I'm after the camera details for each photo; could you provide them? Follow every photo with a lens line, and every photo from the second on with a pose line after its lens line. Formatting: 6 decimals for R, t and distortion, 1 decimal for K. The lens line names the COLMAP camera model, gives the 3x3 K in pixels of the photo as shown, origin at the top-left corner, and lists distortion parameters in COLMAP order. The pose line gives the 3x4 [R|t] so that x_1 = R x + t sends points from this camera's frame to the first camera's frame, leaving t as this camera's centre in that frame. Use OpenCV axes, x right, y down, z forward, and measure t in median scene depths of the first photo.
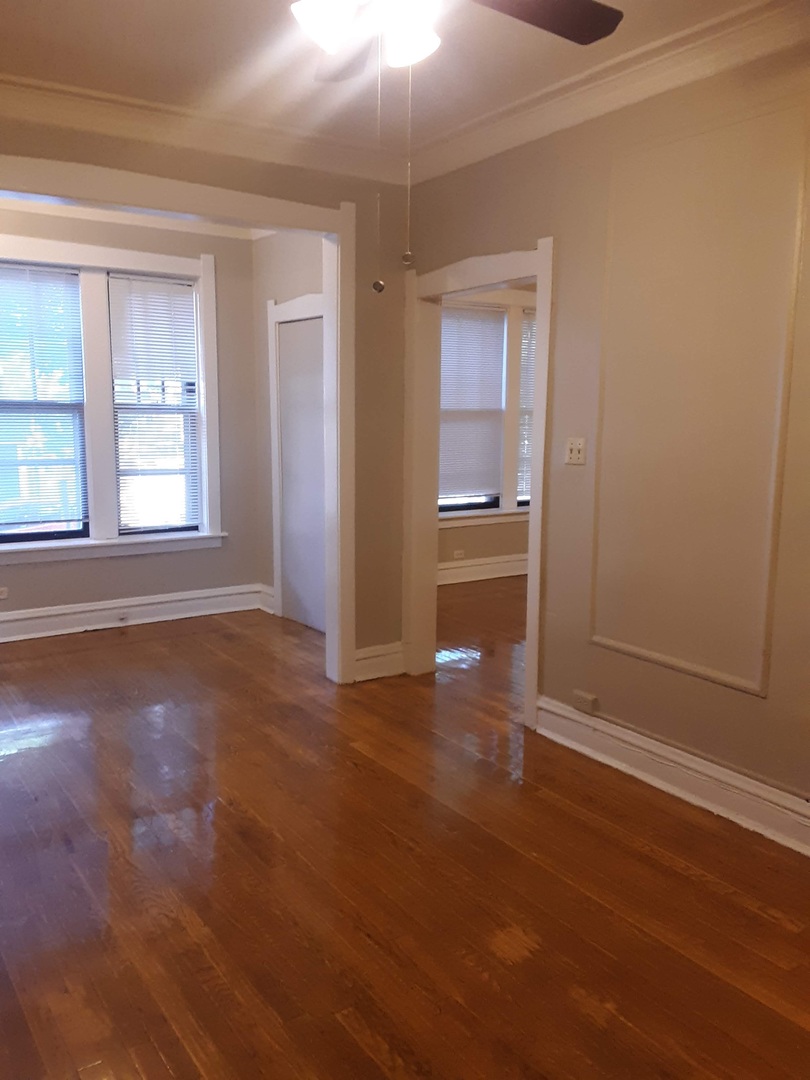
lens RADIAL K [[882.5, 0, 406.7], [0, 882.5, 543.1], [0, 0, 1]] dist [0.114893, -0.249673]
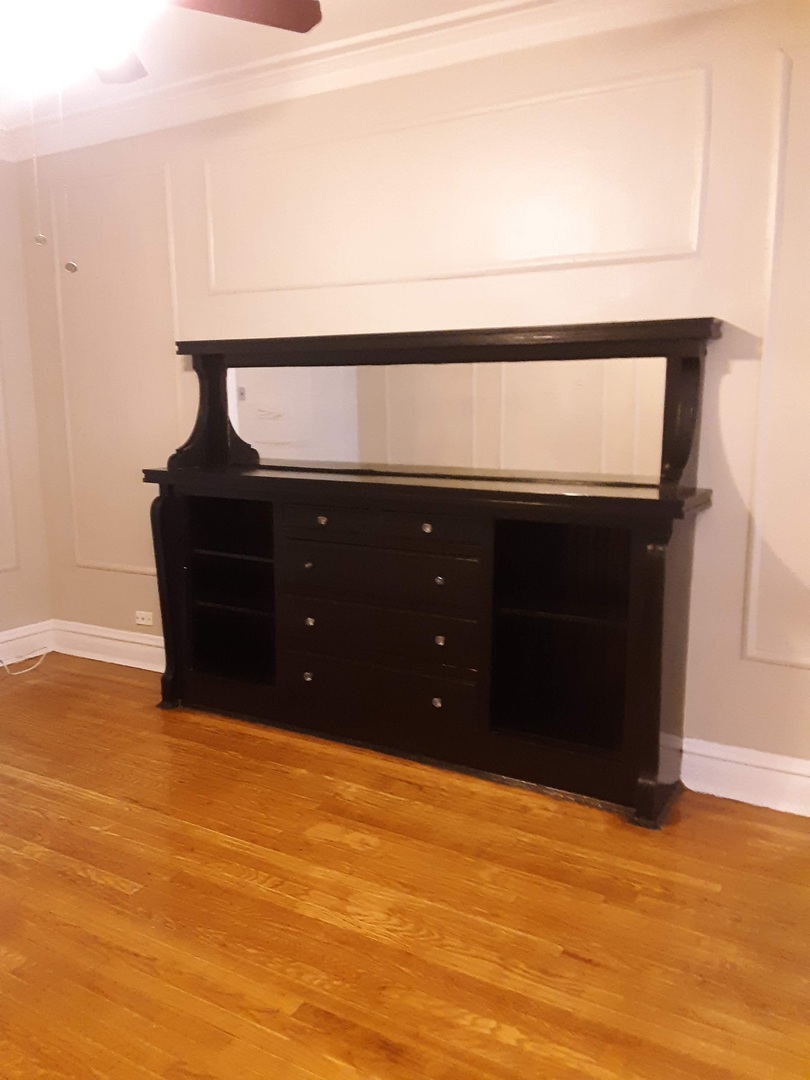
lens RADIAL K [[882.5, 0, 406.7], [0, 882.5, 543.1], [0, 0, 1]] dist [0.114893, -0.249673]
pose [[-0.906102, 0.059076, -0.418915, 0.027380], [-0.073092, 0.953452, 0.292553, -0.106524], [0.416698, 0.295702, -0.859606, 0.764737]]
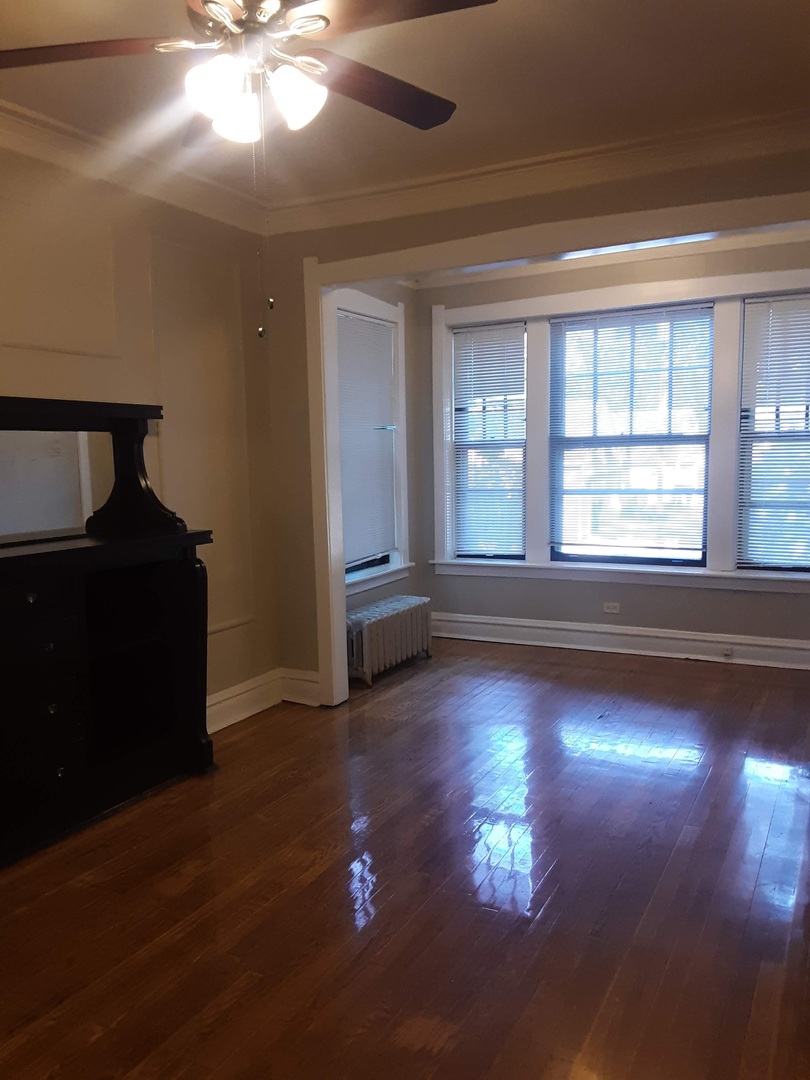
lens RADIAL K [[898.8, 0, 391.6], [0, 898.8, 543.5], [0, 0, 1]] dist [0.000464, -0.000147]
pose [[0.470355, 0.073292, -0.879428, 0.367249], [-0.101783, 0.994400, 0.028436, -0.026336], [0.876588, 0.076136, 0.475181, 0.216561]]
